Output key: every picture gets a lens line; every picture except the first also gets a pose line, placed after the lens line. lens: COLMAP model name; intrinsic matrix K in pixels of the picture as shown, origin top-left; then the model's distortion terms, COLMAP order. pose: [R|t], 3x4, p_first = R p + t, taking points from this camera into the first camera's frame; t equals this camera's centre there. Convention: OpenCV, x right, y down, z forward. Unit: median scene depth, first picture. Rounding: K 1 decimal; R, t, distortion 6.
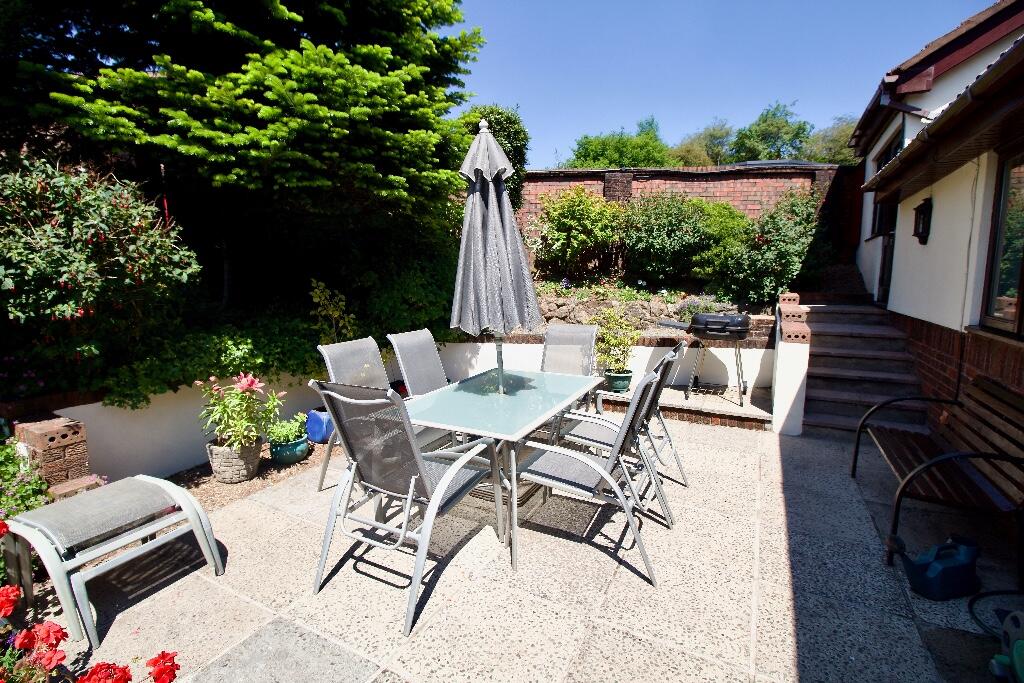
lens RADIAL K [[474.4, 0, 507.0], [0, 474.4, 338.6], [0, 0, 1]] dist [0.000322, -0.014134]
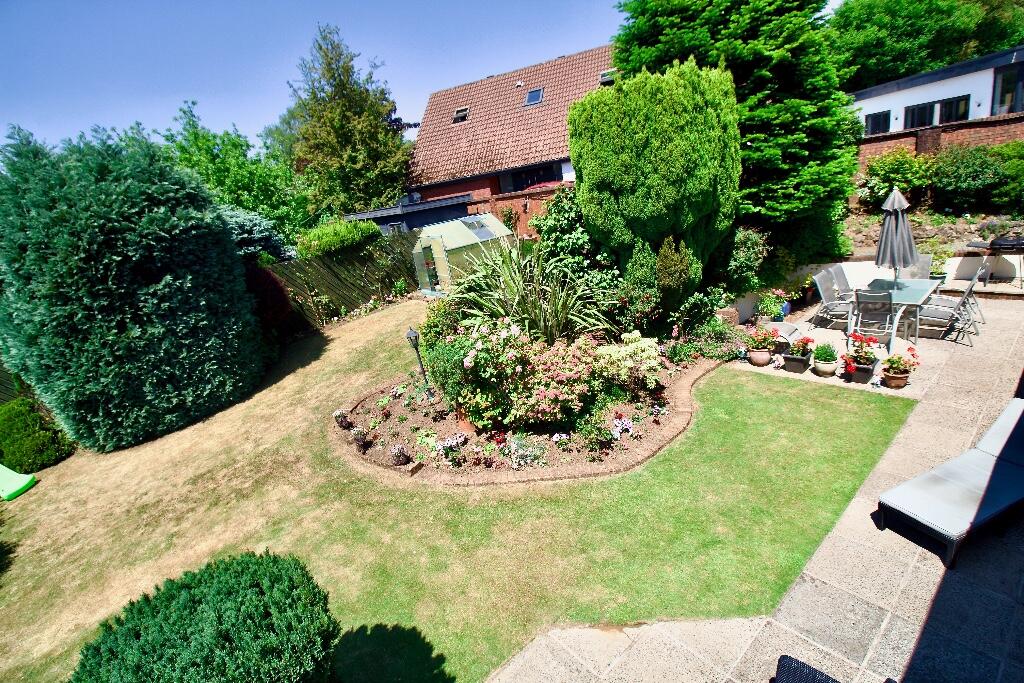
lens RADIAL K [[475.6, 0, 502.4], [0, 475.6, 336.5], [0, 0, 1]] dist [0.000766, -0.013981]
pose [[0.911078, -0.026006, -0.411413, -0.535019], [0.107211, 0.978614, 0.175559, -0.185781], [0.398049, -0.204056, 0.894381, -1.291205]]
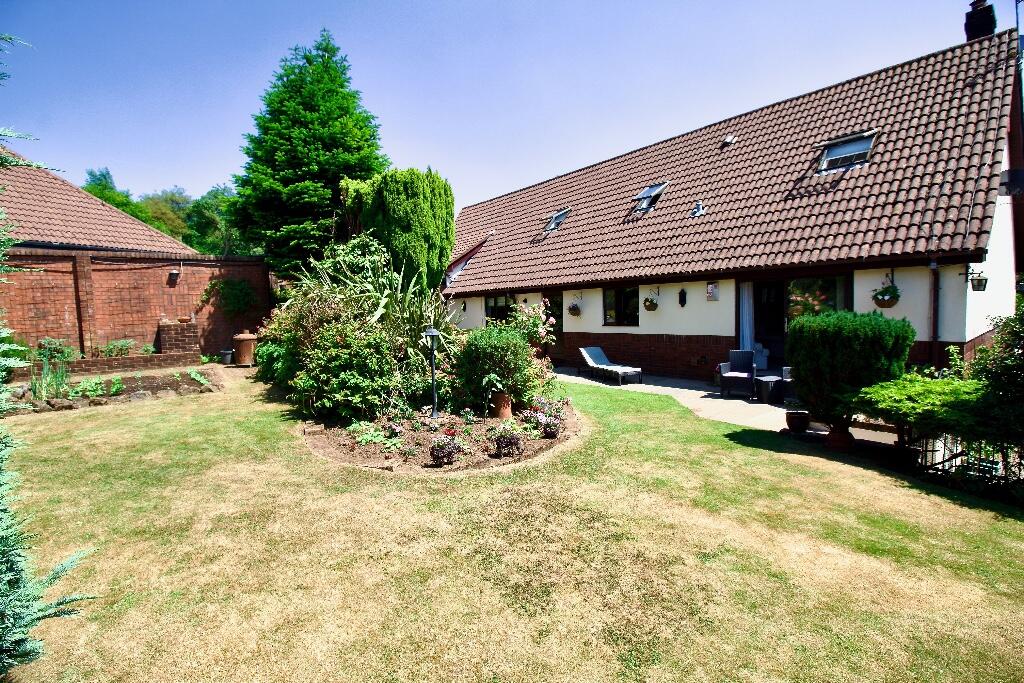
lens RADIAL K [[472.8, 0, 505.2], [0, 472.8, 340.1], [0, 0, 1]] dist [0.001500, -0.013959]
pose [[0.385557, -0.071571, 0.919904, -2.277296], [0.156824, 0.987564, 0.011105, 0.047247], [-0.909259, 0.139981, 0.391987, -0.769073]]
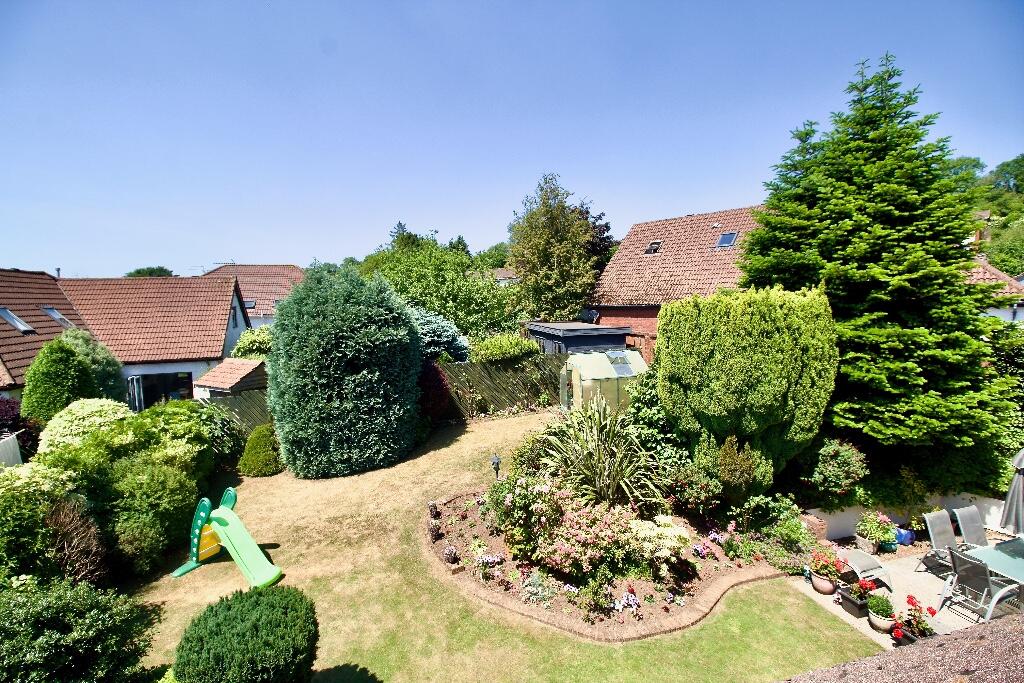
lens RADIAL K [[472.8, 0, 505.2], [0, 472.8, 340.1], [0, 0, 1]] dist [0.001500, -0.013959]
pose [[0.667790, 0.052311, -0.742509, -0.056742], [-0.077761, 0.996972, 0.000303, -0.415965], [0.740277, 0.057535, 0.669836, -1.327256]]
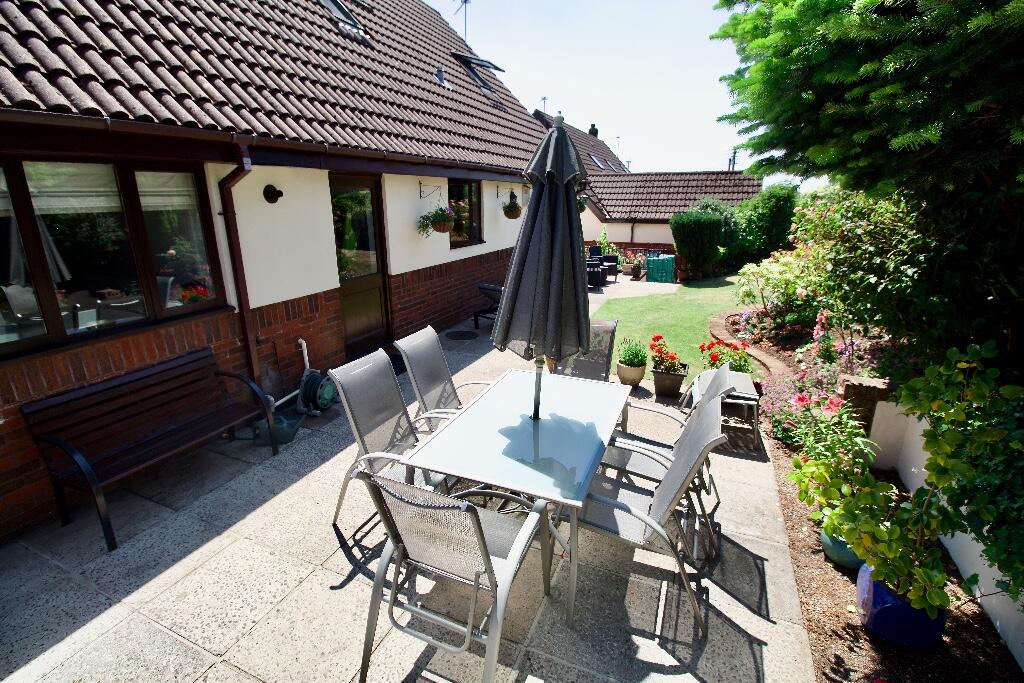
lens RADIAL K [[475.6, 0, 502.4], [0, 475.6, 336.5], [0, 0, 1]] dist [0.000766, -0.013981]
pose [[-0.995993, 0.027386, -0.085134, 0.053778], [-0.009636, 0.913552, 0.406607, -0.235435], [0.088910, 0.405798, -0.909628, 1.000531]]
